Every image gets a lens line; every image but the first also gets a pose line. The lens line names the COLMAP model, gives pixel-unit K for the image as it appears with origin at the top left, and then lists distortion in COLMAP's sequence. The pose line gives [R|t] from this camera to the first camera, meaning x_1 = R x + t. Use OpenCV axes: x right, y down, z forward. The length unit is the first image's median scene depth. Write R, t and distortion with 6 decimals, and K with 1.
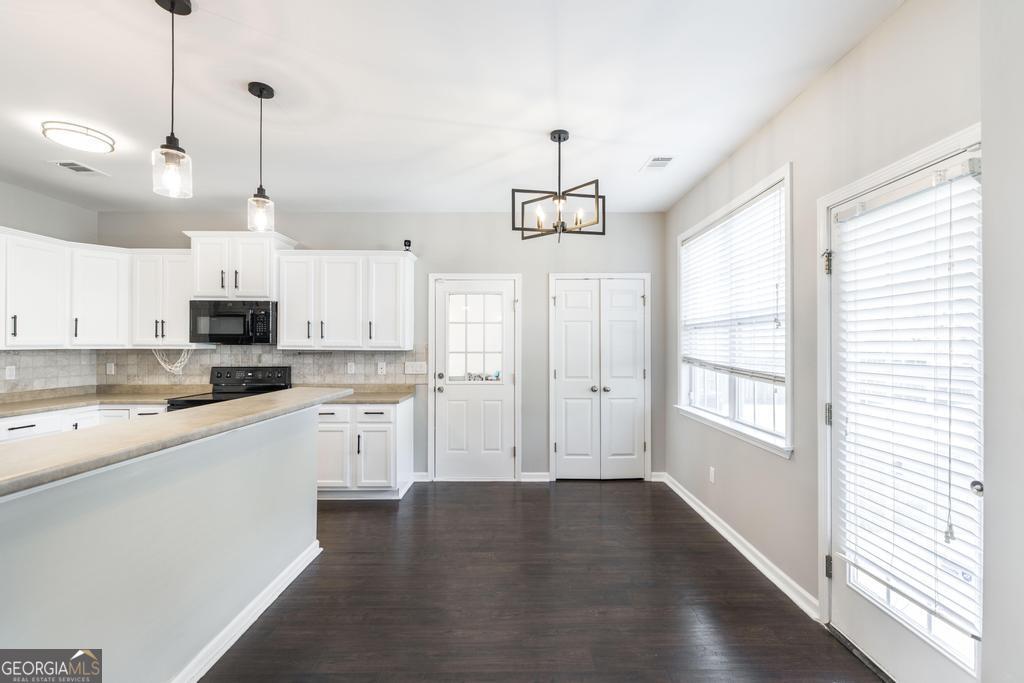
lens RADIAL K [[448.2, 0, 518.6], [0, 448.2, 344.3], [0, 0, 1]] dist [-0.001793, 0.002421]
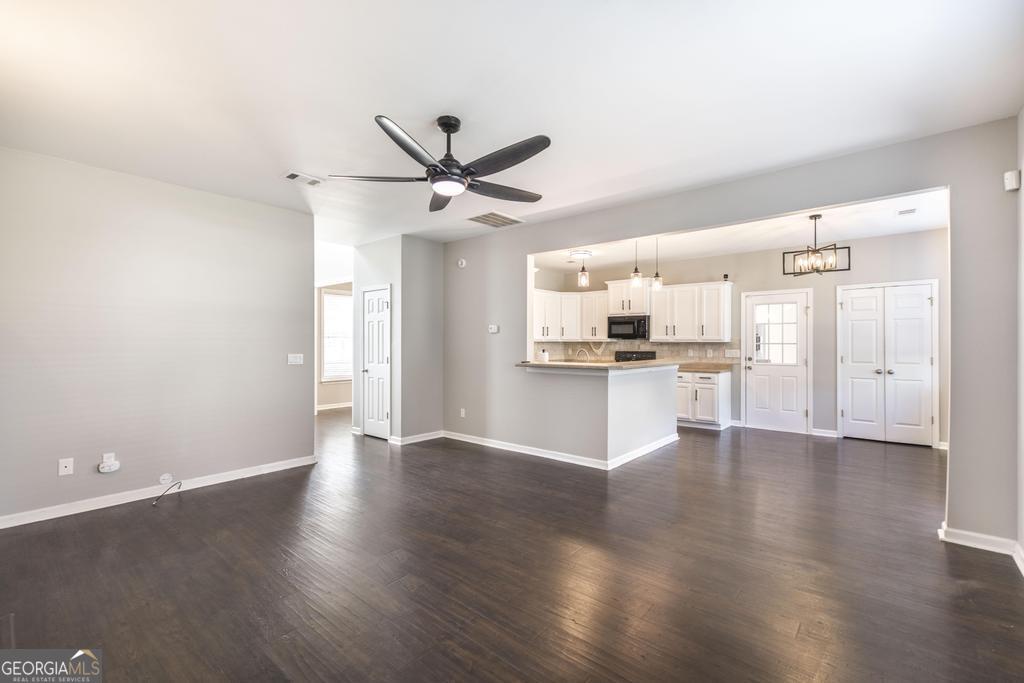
lens RADIAL K [[448.2, 0, 516.0], [0, 448.2, 338.9], [0, 0, 1]] dist [-0.001793, 0.002421]
pose [[0.761045, -0.005932, -0.648672, 0.218605], [0.001536, 0.999972, -0.007343, 0.012628], [0.648697, 0.004591, 0.761033, -0.706109]]
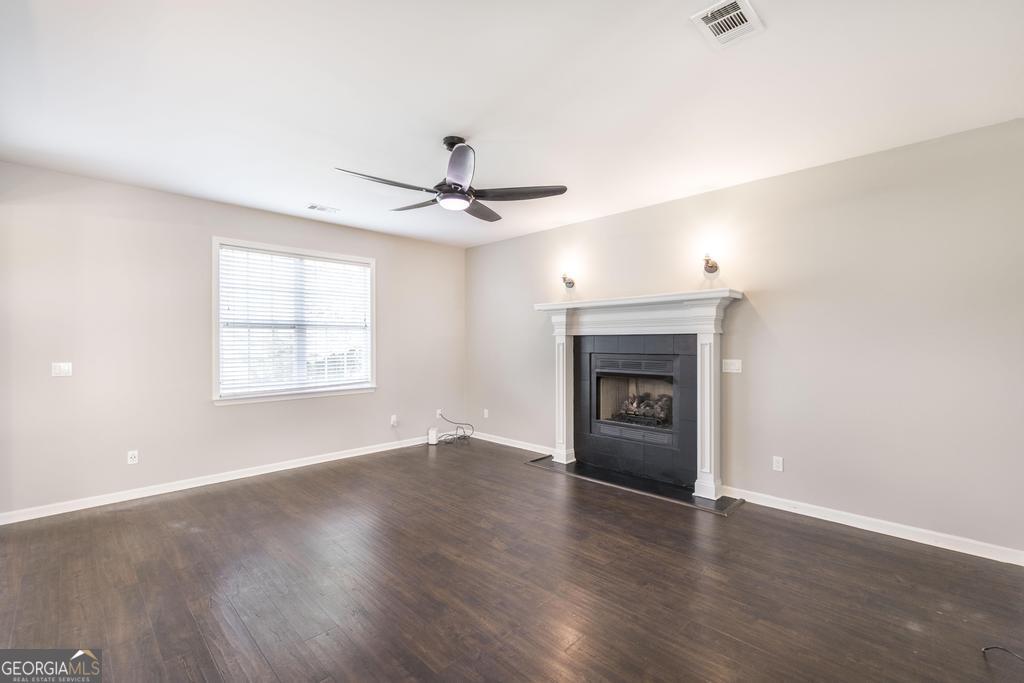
lens RADIAL K [[448.2, 0, 520.8], [0, 448.2, 344.7], [0, 0, 1]] dist [-0.001793, 0.002421]
pose [[-0.715500, -0.004628, 0.698597, -0.833111], [0.000139, 0.999977, 0.006767, 0.006480], [-0.698613, 0.004939, -0.715483, 0.149851]]
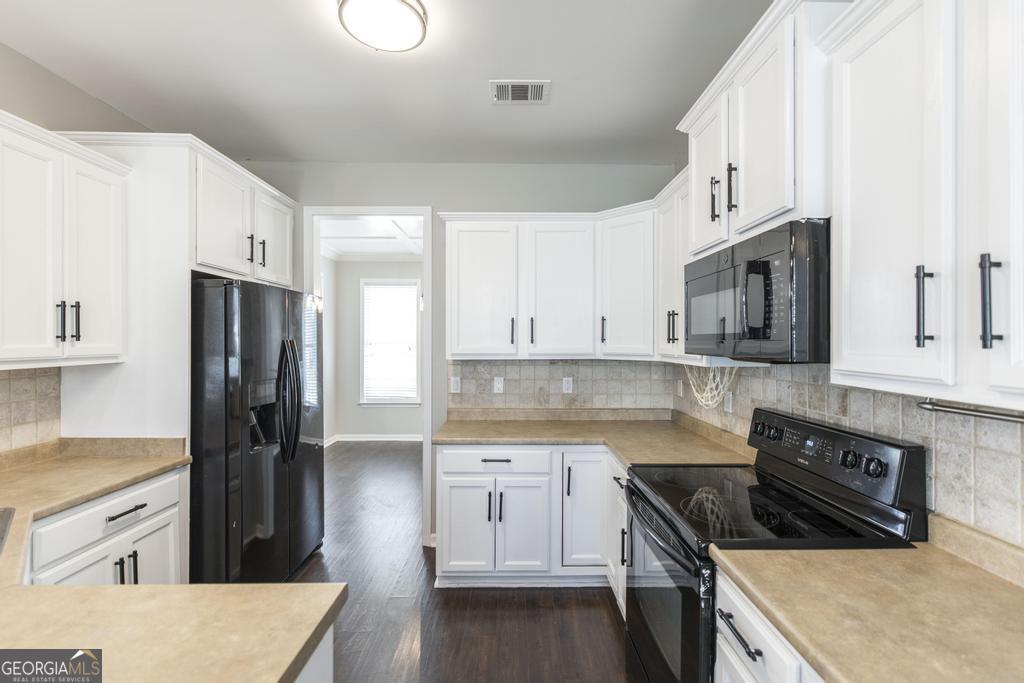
lens RADIAL K [[448.2, 0, 517.1], [0, 448.2, 337.1], [0, 0, 1]] dist [-0.001793, 0.002421]
pose [[0.012704, -0.013851, -0.999823, -0.242379], [-0.000852, 0.999904, -0.013863, -0.013521], [0.999919, 0.001028, 0.012691, 0.762372]]
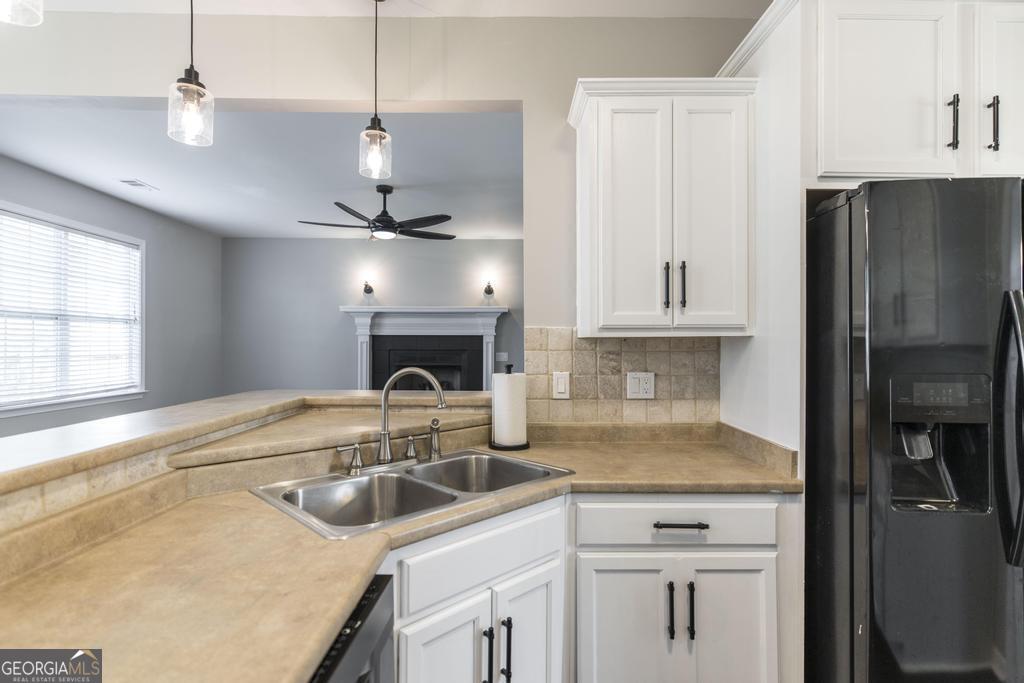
lens RADIAL K [[503.5, 0, 518.4], [0, 503.5, 343.1], [0, 0, 1]] dist [0.004275, -0.001466]
pose [[-0.999676, -0.006472, -0.024617, -0.524906], [-0.006425, 0.999977, -0.001990, 0.014991], [0.024629, -0.001831, -0.999695, 0.757319]]
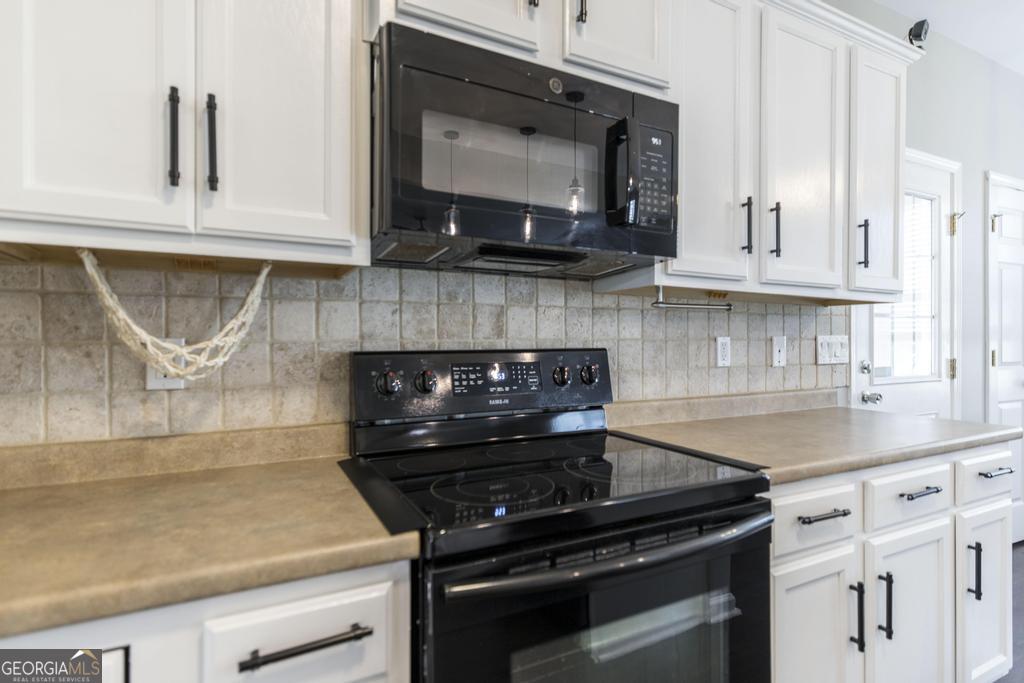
lens RADIAL K [[514.8, 0, 509.4], [0, 514.8, 339.0], [0, 0, 1]] dist [-0.001394, 0.000279]
pose [[0.899719, -0.000932, 0.436469, -0.732240], [-0.003325, 0.999954, 0.008990, 0.040772], [-0.436457, -0.009540, 0.899674, 0.715599]]
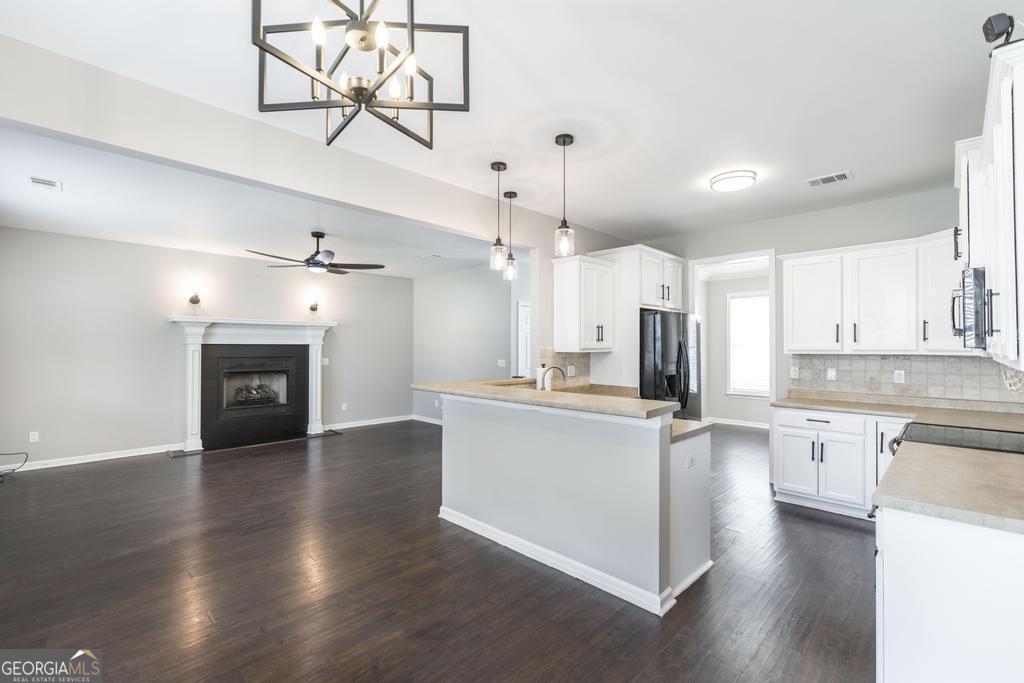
lens RADIAL K [[448.2, 0, 518.6], [0, 448.2, 347.5], [0, 0, 1]] dist [-0.001793, 0.002421]
pose [[-0.694396, -0.002537, -0.719589, 0.195930], [-0.002889, 0.999996, -0.000738, -0.000500], [0.719587, 0.001566, -0.694400, 0.926274]]
